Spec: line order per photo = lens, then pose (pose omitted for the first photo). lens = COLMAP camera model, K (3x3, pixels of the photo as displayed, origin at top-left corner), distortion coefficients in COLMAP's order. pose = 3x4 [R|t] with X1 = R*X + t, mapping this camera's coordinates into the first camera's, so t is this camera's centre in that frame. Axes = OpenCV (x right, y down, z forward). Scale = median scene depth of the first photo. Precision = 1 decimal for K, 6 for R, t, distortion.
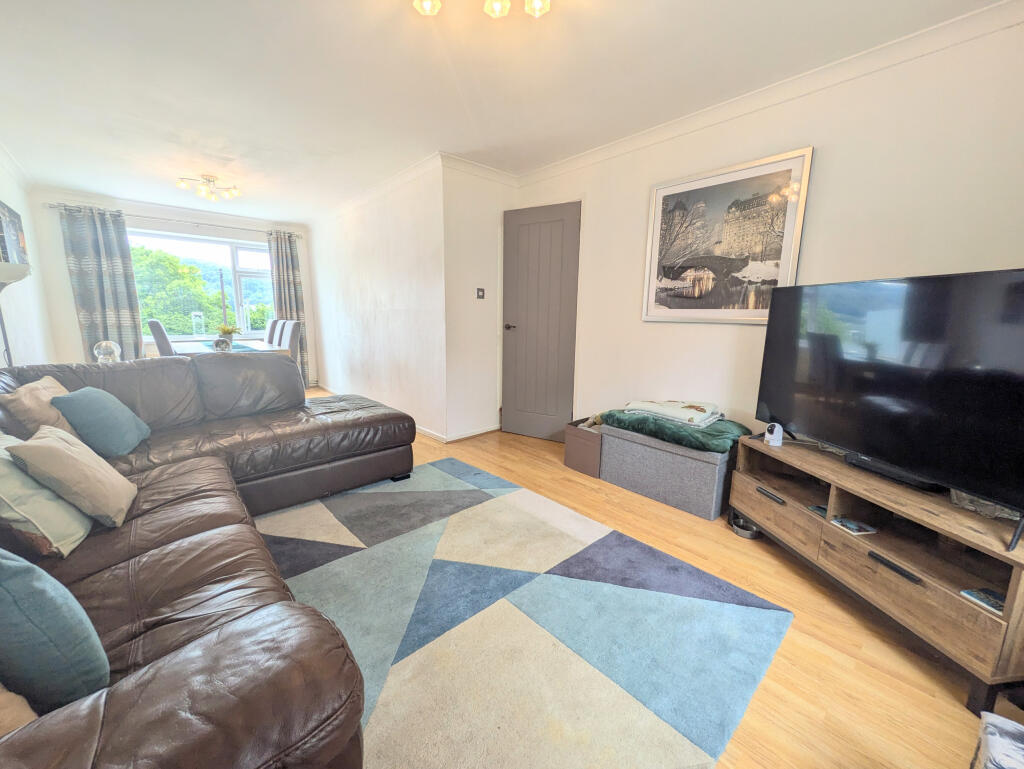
lens RADIAL K [[404.5, 0, 510.3], [0, 404.5, 384.2], [0, 0, 1]] dist [-0.002234, -0.000178]
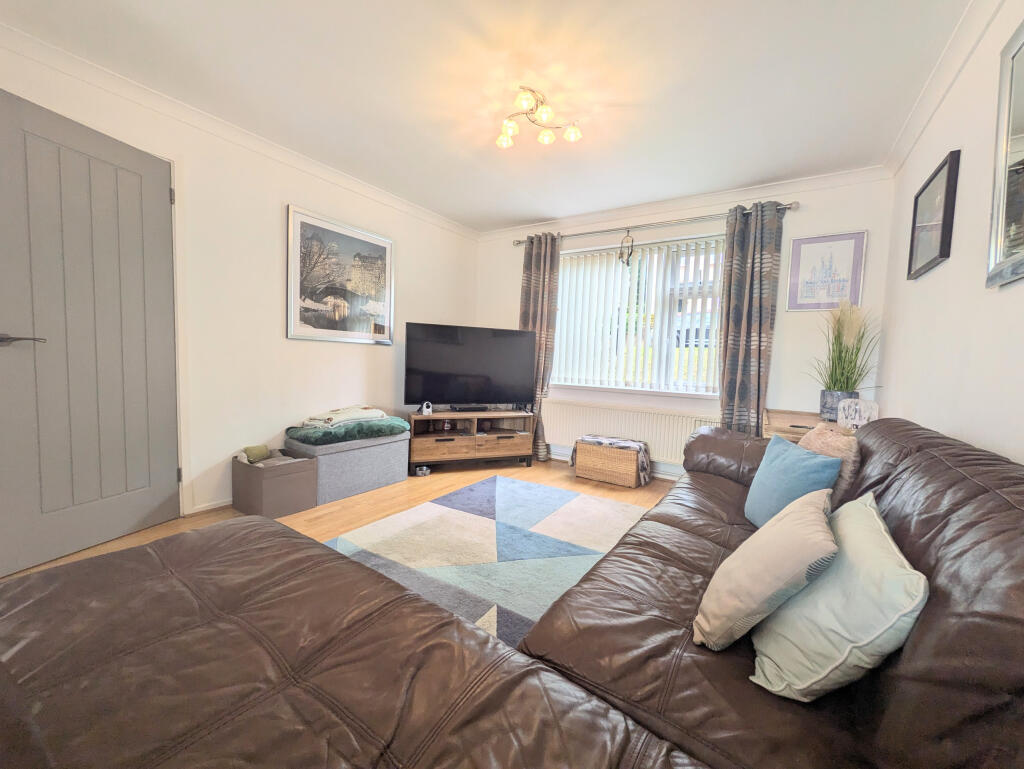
lens RADIAL K [[404.5, 0, 514.6], [0, 404.5, 382.5], [0, 0, 1]] dist [-0.002234, -0.000178]
pose [[-0.261490, -0.080496, 0.961844, -0.861786], [0.128177, 0.984794, 0.117264, -0.109168], [-0.956658, 0.153949, -0.247196, 0.837286]]
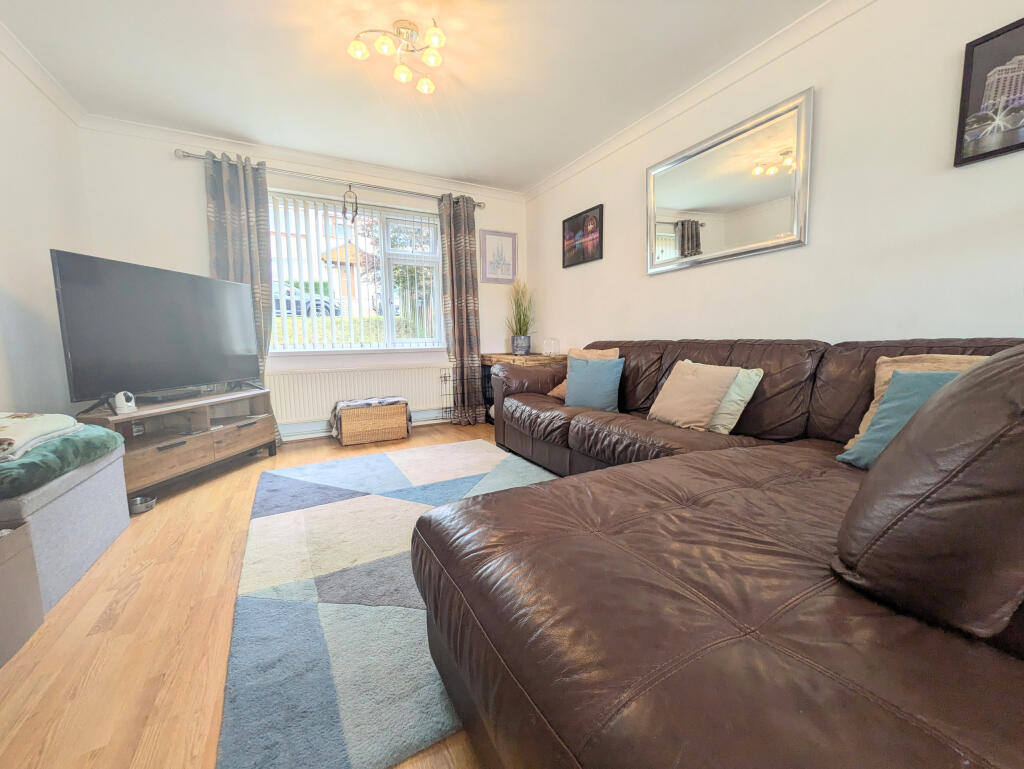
lens RADIAL K [[404.5, 0, 513.4], [0, 404.5, 384.4], [0, 0, 1]] dist [-0.002234, -0.000178]
pose [[-0.973161, -0.025565, 0.228702, -0.429373], [0.041209, 0.958388, 0.282480, -0.134850], [-0.226407, 0.284323, -0.931612, 1.366723]]
